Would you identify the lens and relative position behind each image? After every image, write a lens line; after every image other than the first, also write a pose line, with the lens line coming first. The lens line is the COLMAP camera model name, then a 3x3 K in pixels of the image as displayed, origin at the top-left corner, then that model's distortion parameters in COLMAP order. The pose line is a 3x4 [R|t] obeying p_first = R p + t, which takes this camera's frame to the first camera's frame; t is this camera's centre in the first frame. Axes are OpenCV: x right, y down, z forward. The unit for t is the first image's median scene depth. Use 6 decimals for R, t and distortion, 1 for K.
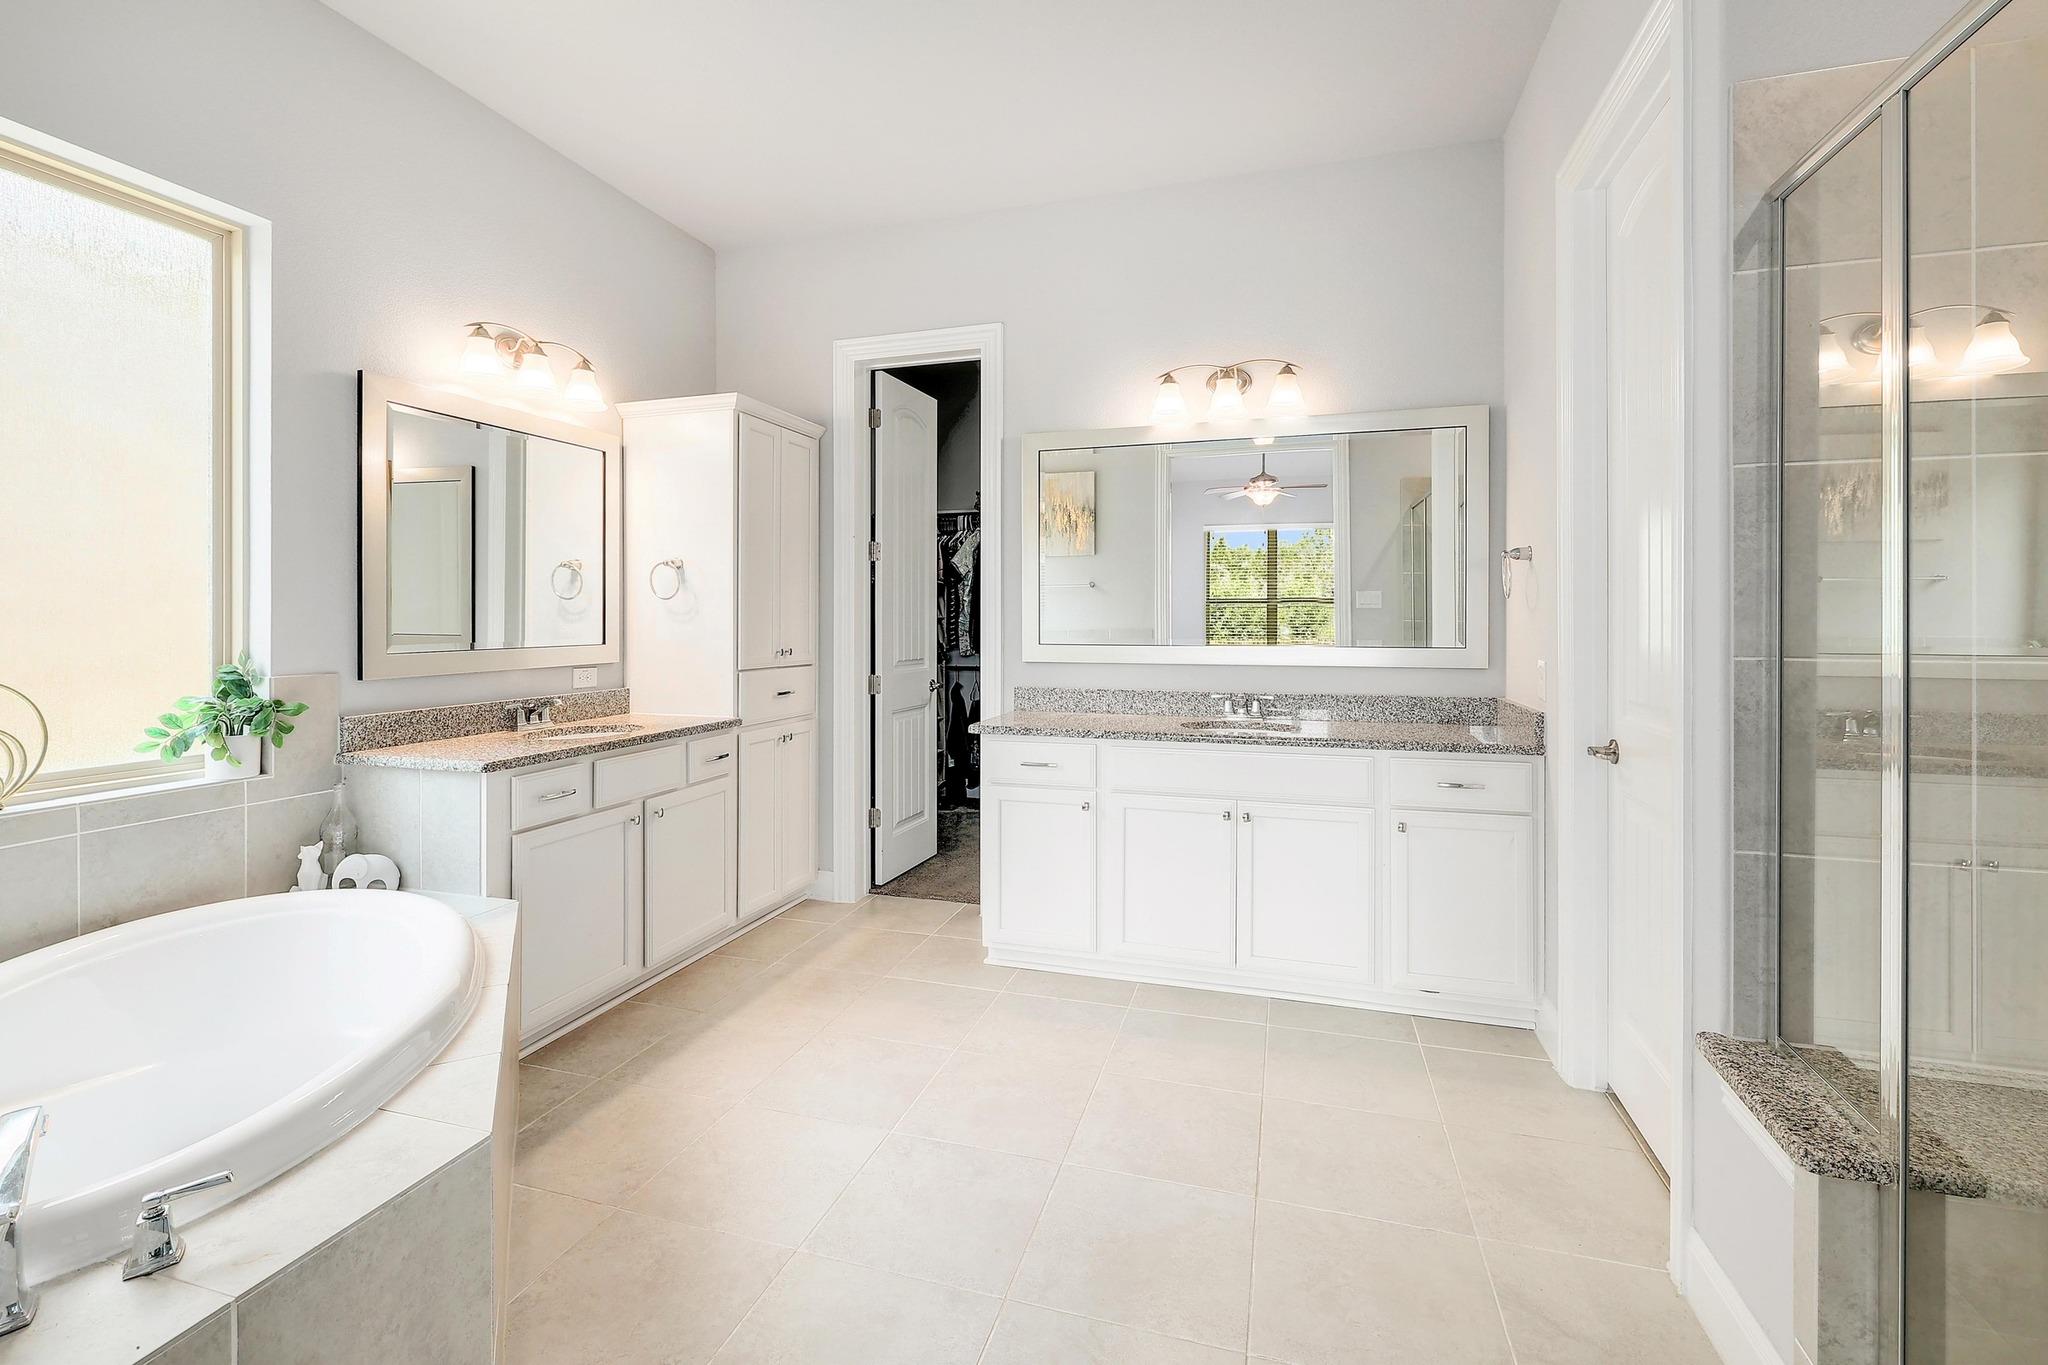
lens RADIAL K [[909.2, 0, 1028.6], [0, 909.2, 611.1], [0, 0, 1]] dist [0.010017, -0.000268]
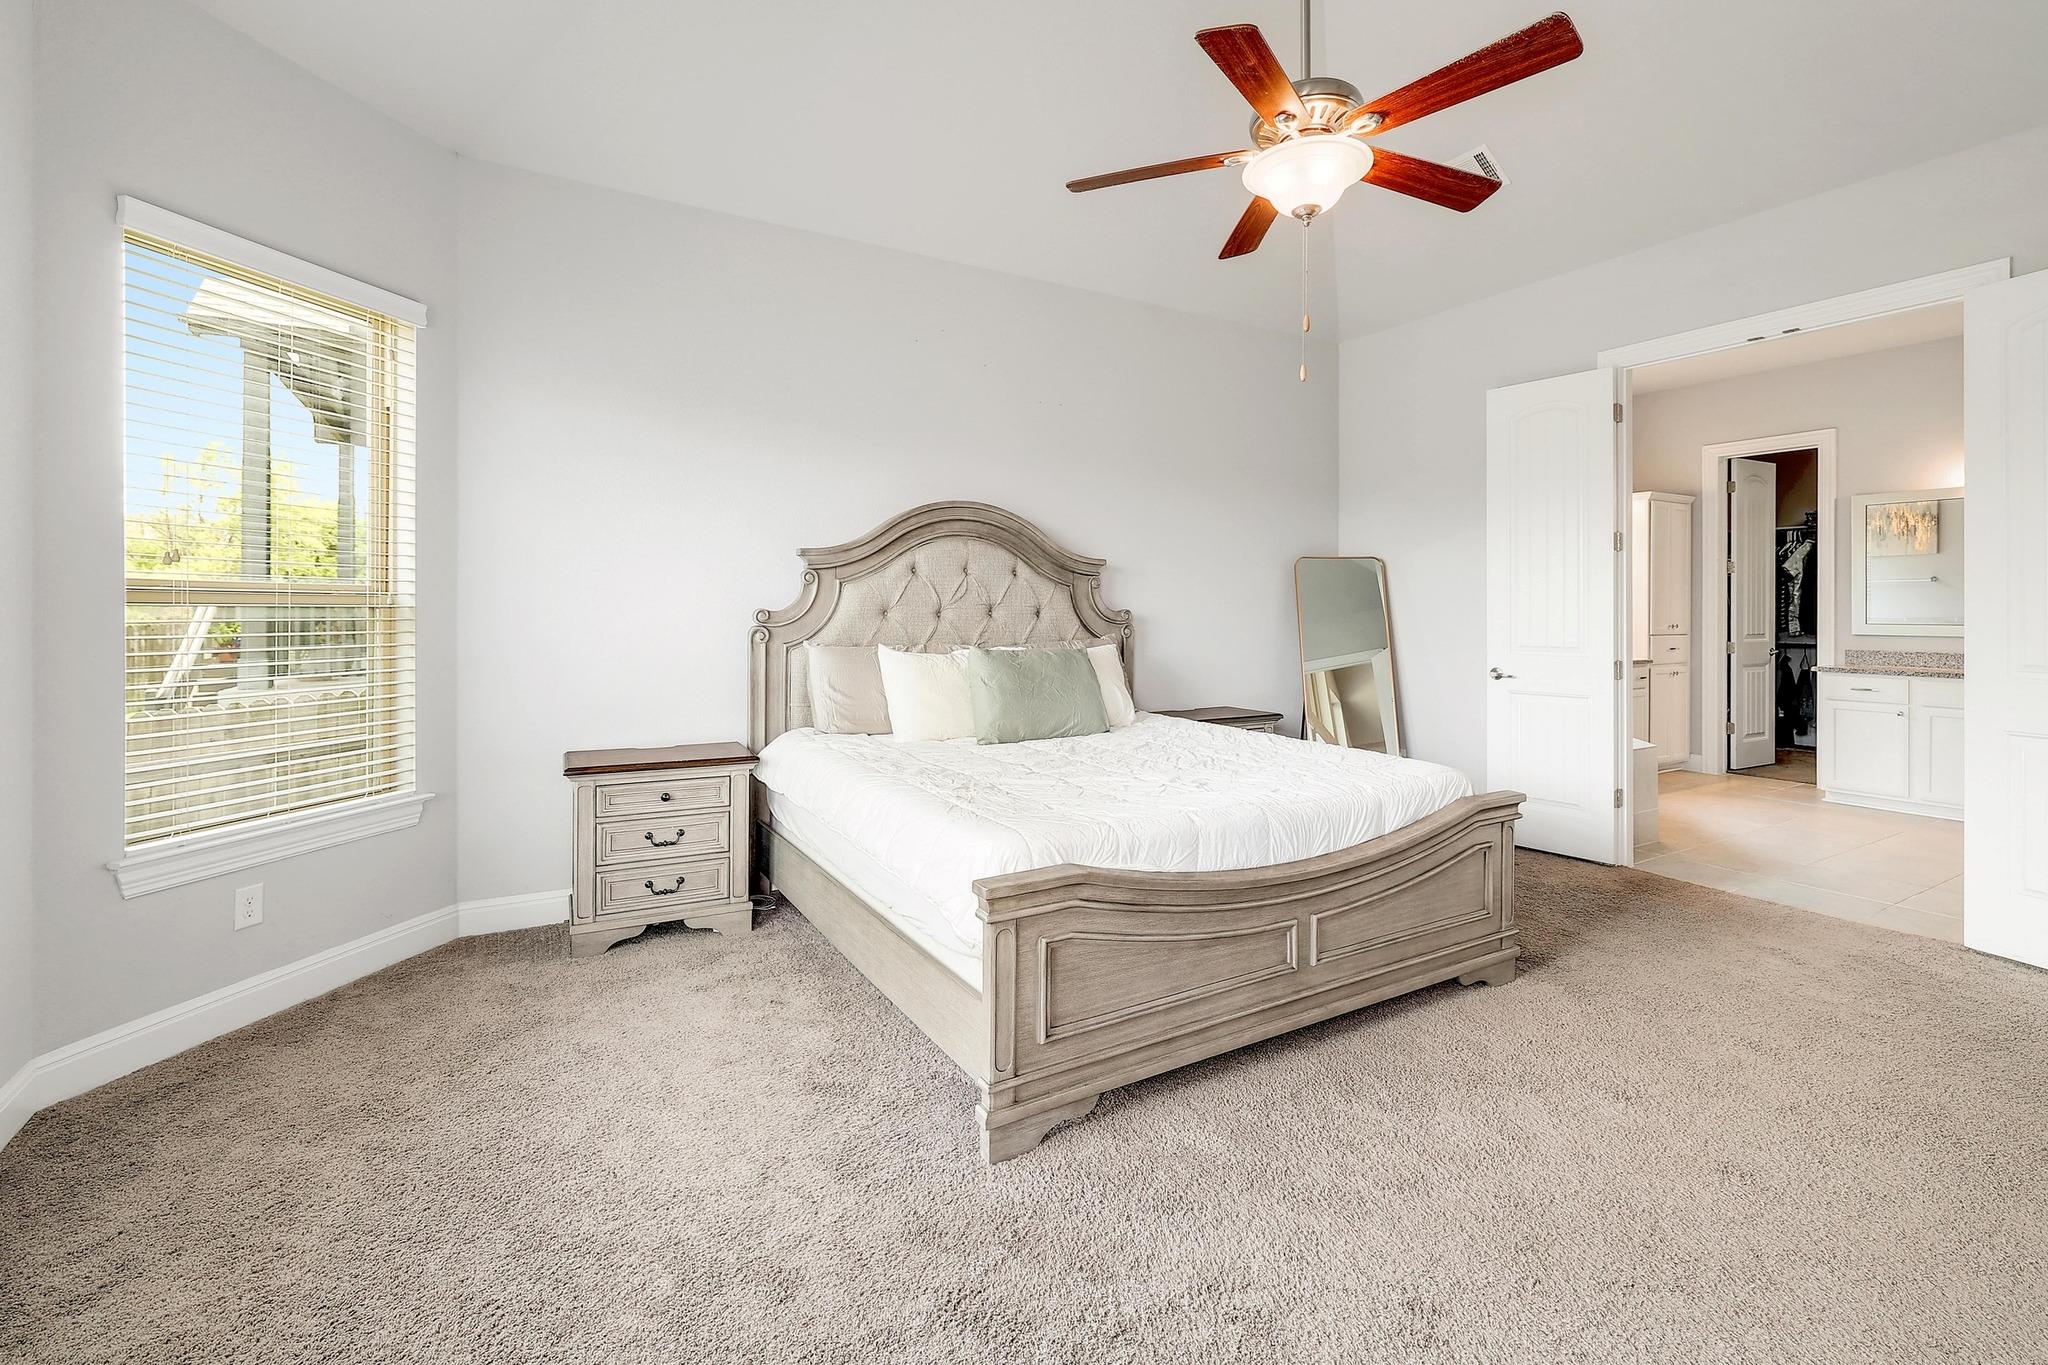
lens RADIAL K [[909.2, 0, 1028.6], [0, 909.2, 611.1], [0, 0, 1]] dist [0.010017, -0.000268]
pose [[0.737401, 0.001847, -0.675453, 0.013245], [0.005695, 0.999944, 0.008952, -0.007838], [0.675431, -0.010448, 0.737349, -1.084869]]
